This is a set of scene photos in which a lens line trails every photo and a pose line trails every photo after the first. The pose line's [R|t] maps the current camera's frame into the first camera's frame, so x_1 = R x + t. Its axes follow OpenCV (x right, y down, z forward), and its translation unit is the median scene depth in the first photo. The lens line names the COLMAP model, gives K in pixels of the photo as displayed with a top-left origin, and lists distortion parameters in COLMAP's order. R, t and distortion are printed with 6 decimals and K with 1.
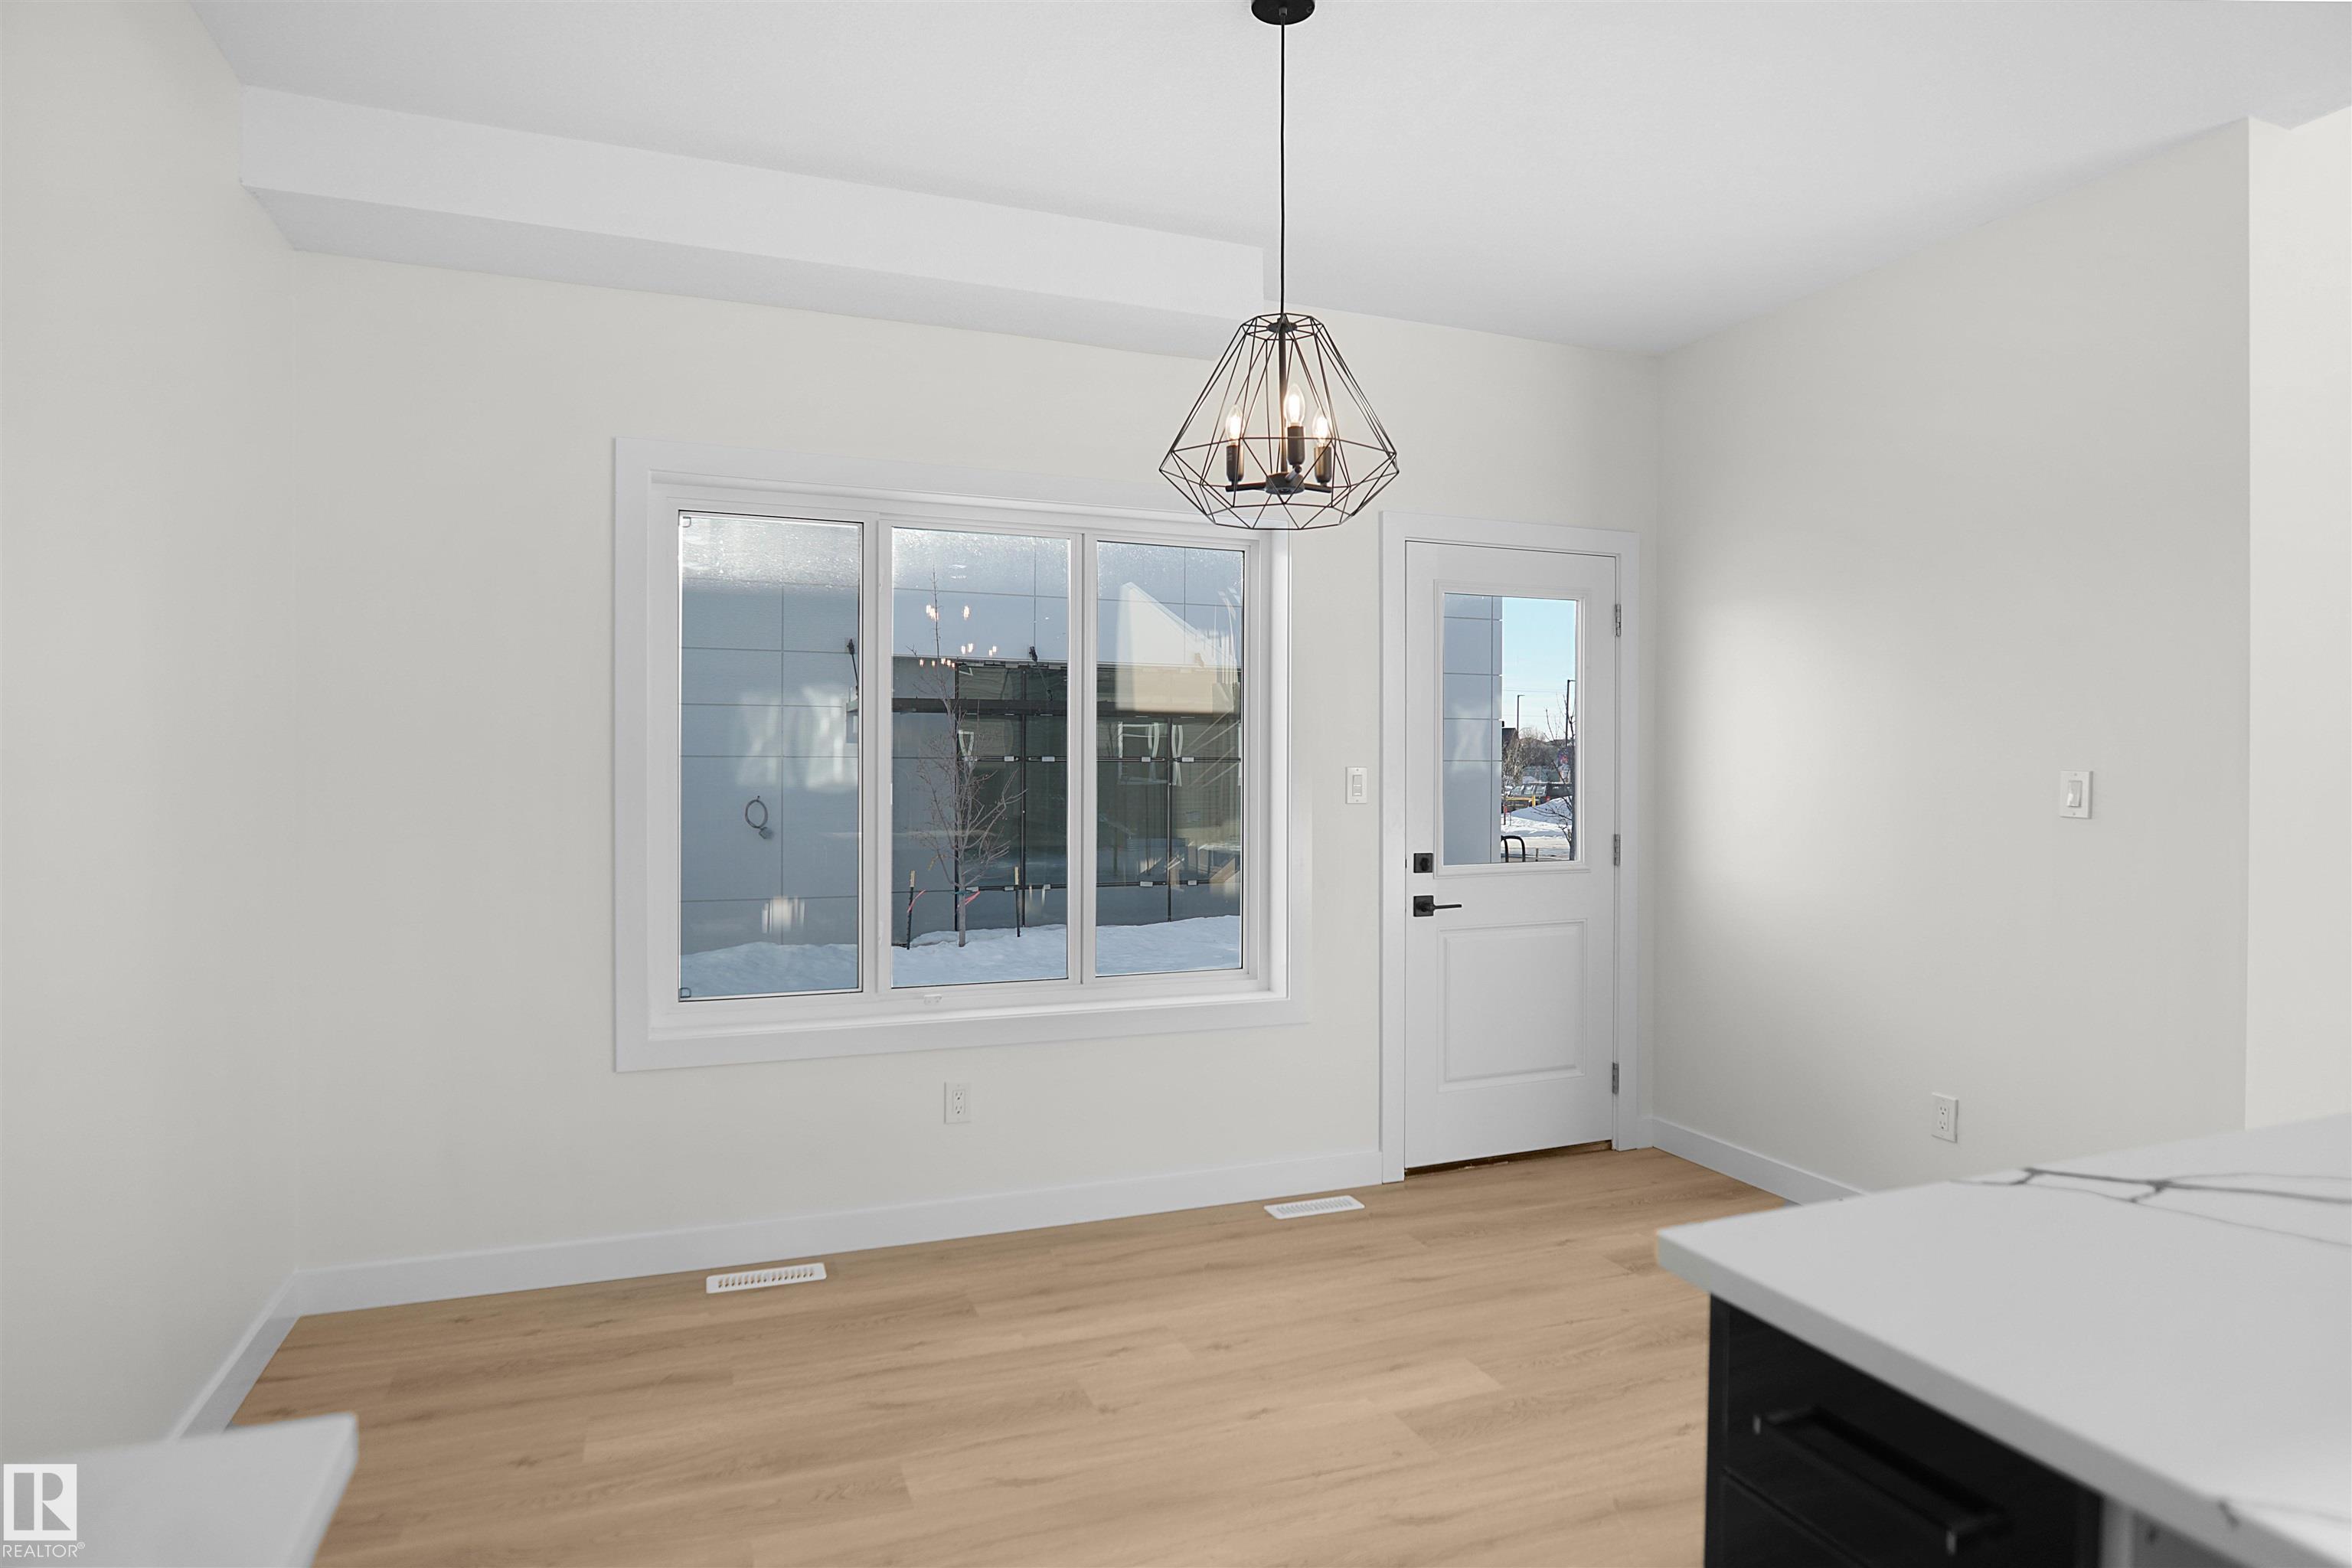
lens RADIAL K [[1274.9, 0, 1211.2], [0, 1274.9, 780.5], [0, 0, 1]] dist [-0.026731, -0.001482]
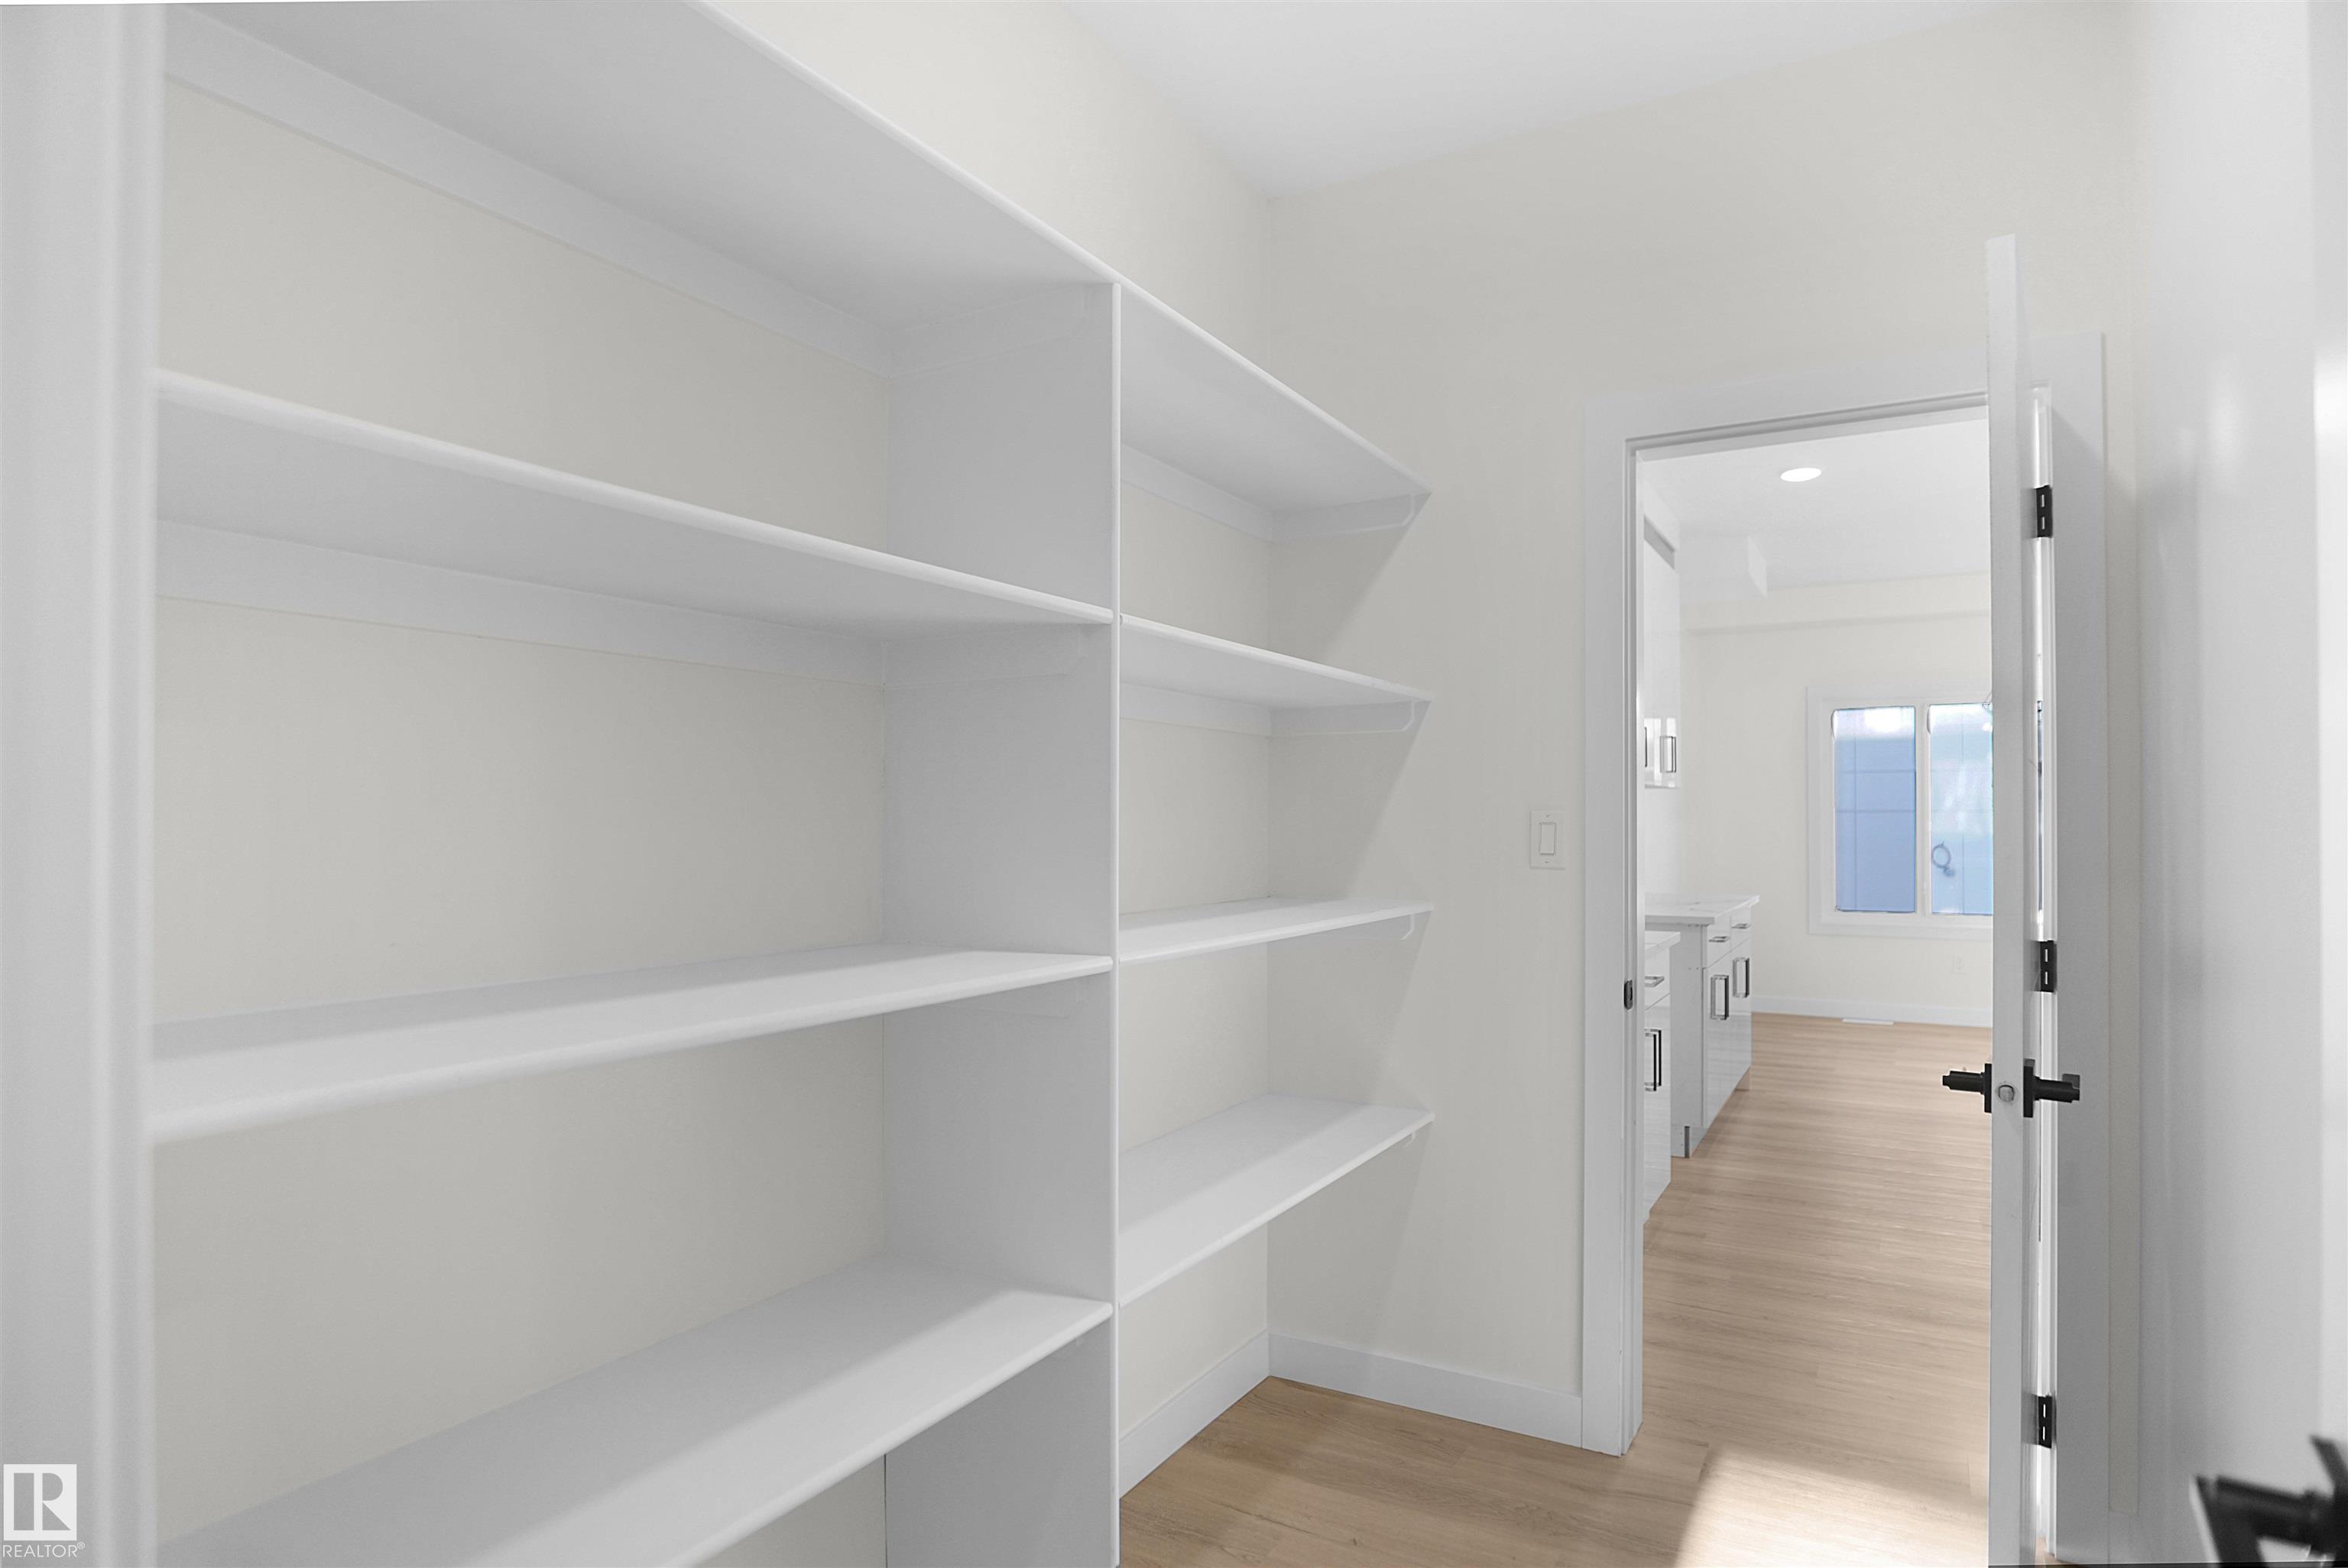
lens RADIAL K [[1244.5, 0, 1199.9], [0, 1244.5, 772.9], [0, 0, 1]] dist [-0.028784, 0.001522]
pose [[0.603783, -0.025092, -0.796754, 0.692140], [-0.016214, 0.998911, -0.043746, 0.031336], [0.796984, 0.039332, 0.602719, -1.318265]]
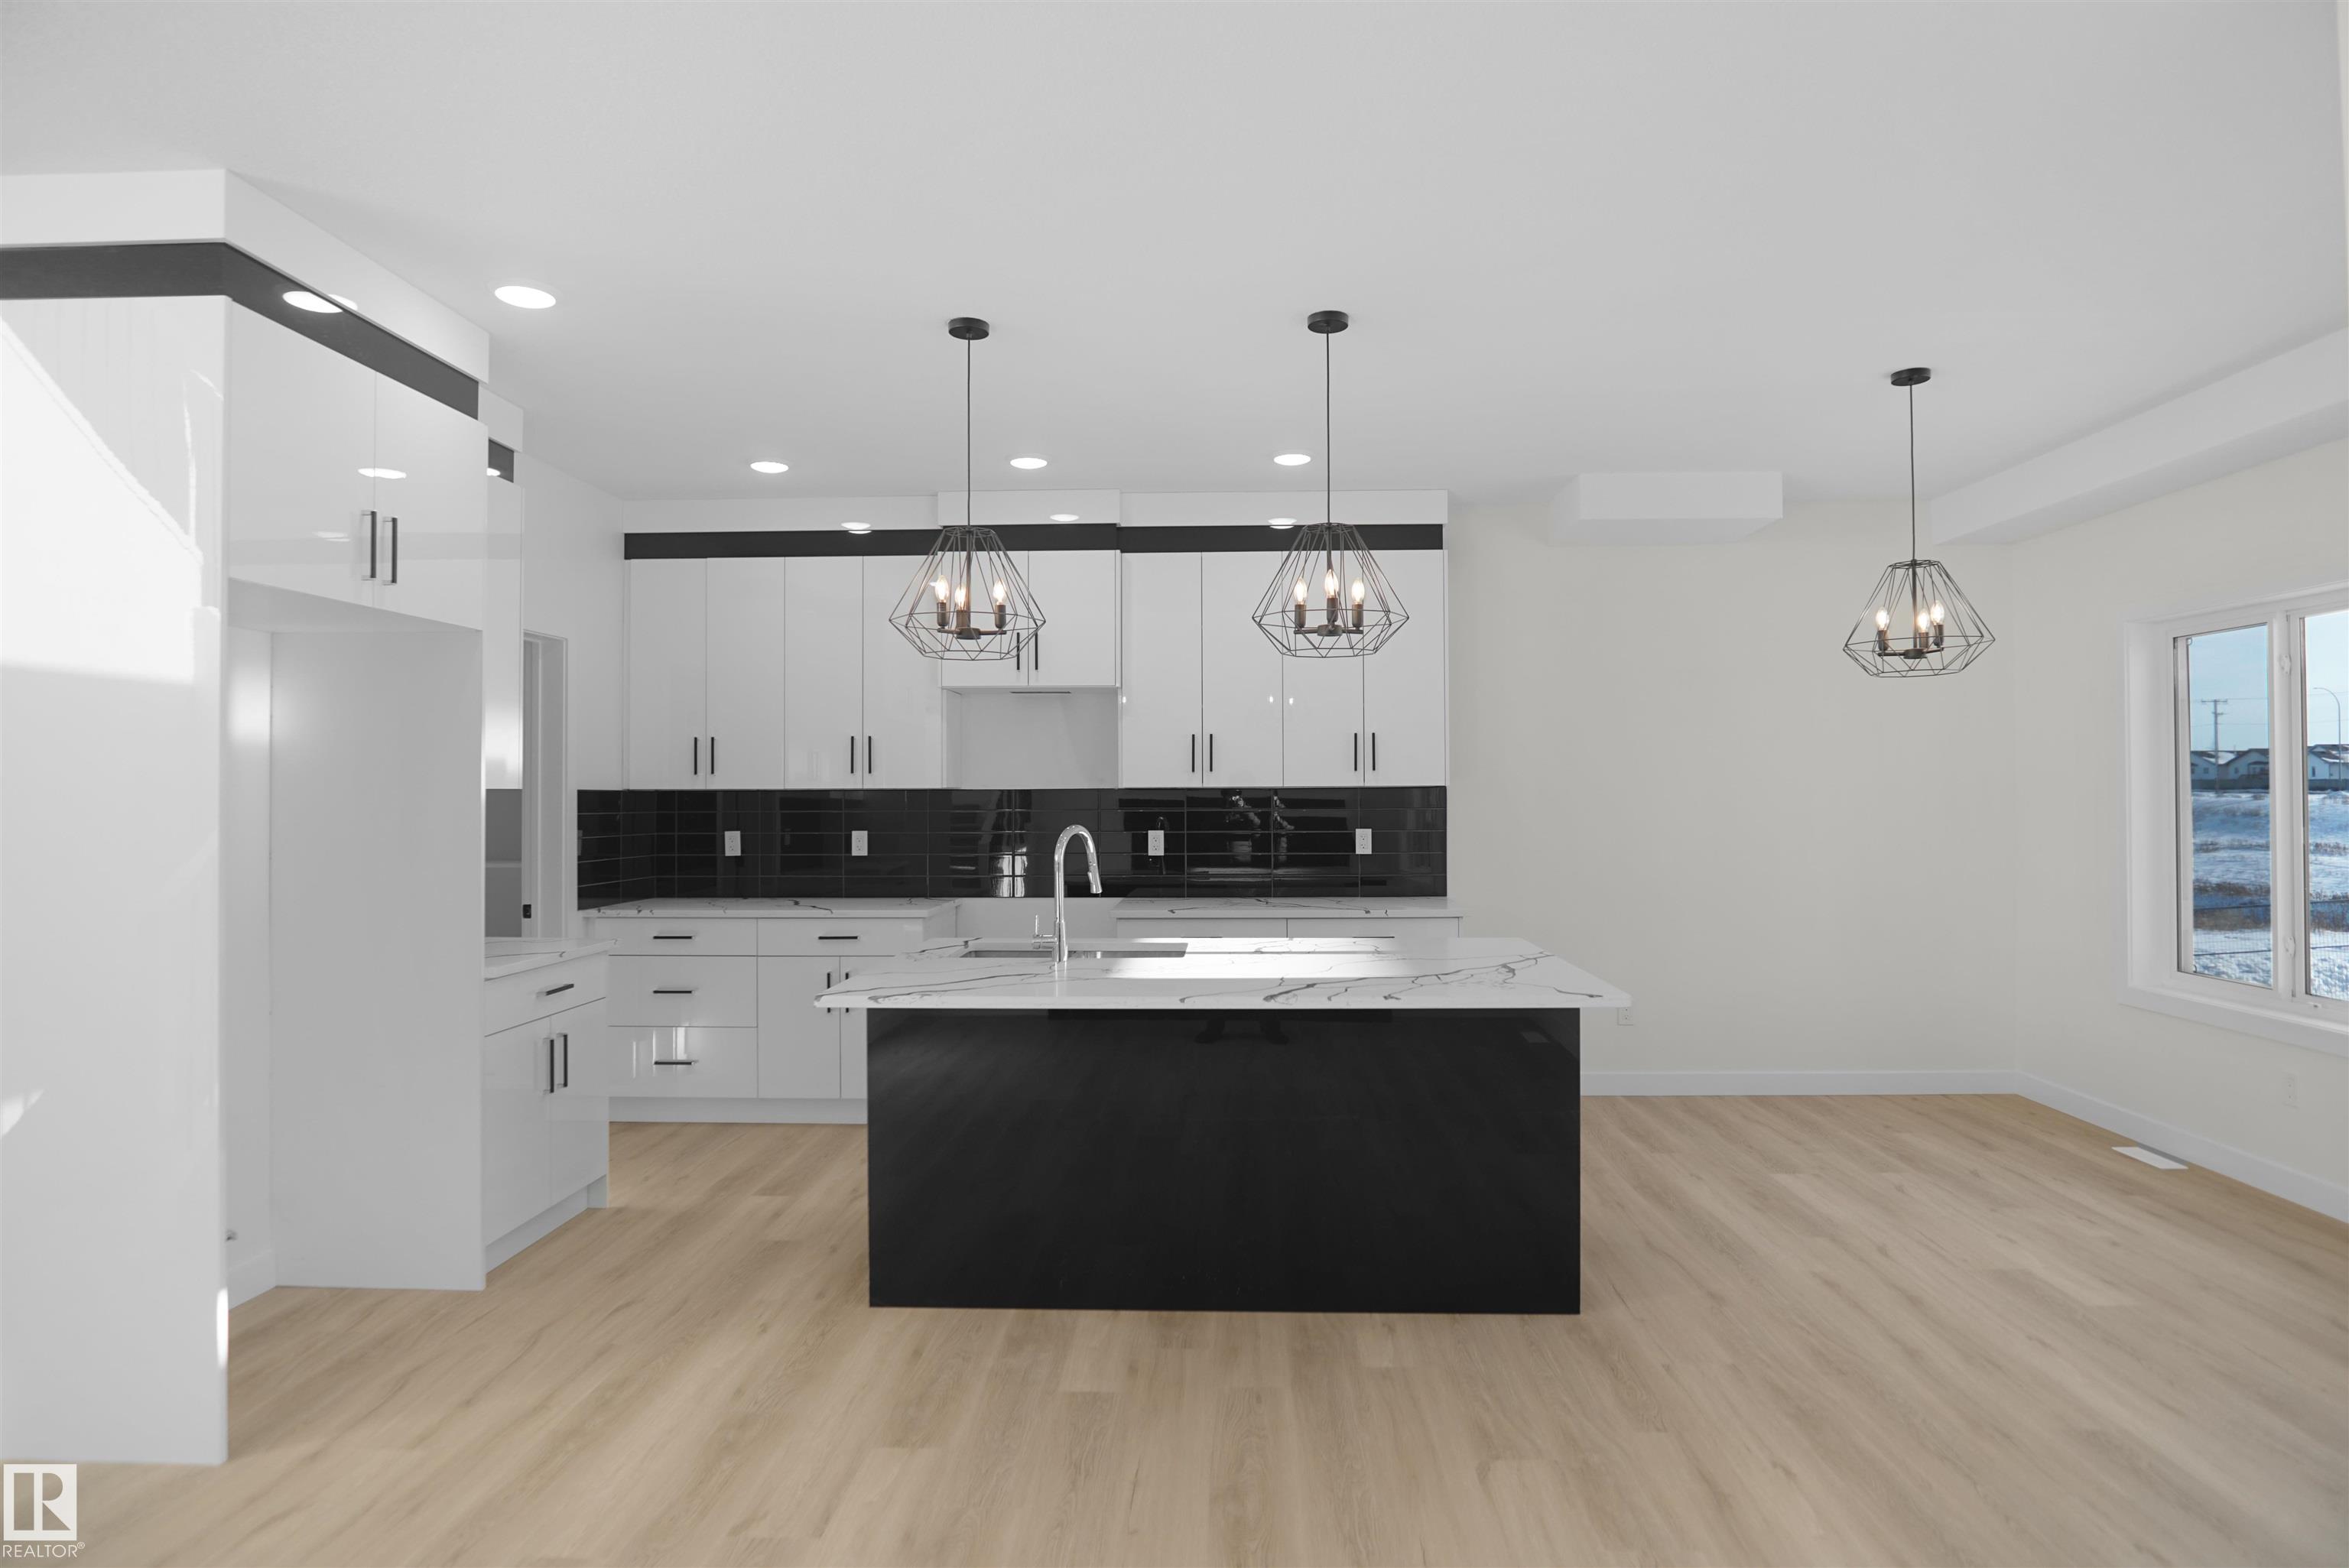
lens RADIAL K [[1254.7, 0, 1188.0], [0, 1254.7, 775.0], [0, 0, 1]] dist [-0.026383, 0.001378]
pose [[-0.406111, -0.018874, -0.913629, 1.219658], [-0.009560, 0.999820, -0.016405, -0.018670], [0.913774, 0.002072, -0.406218, 0.469631]]
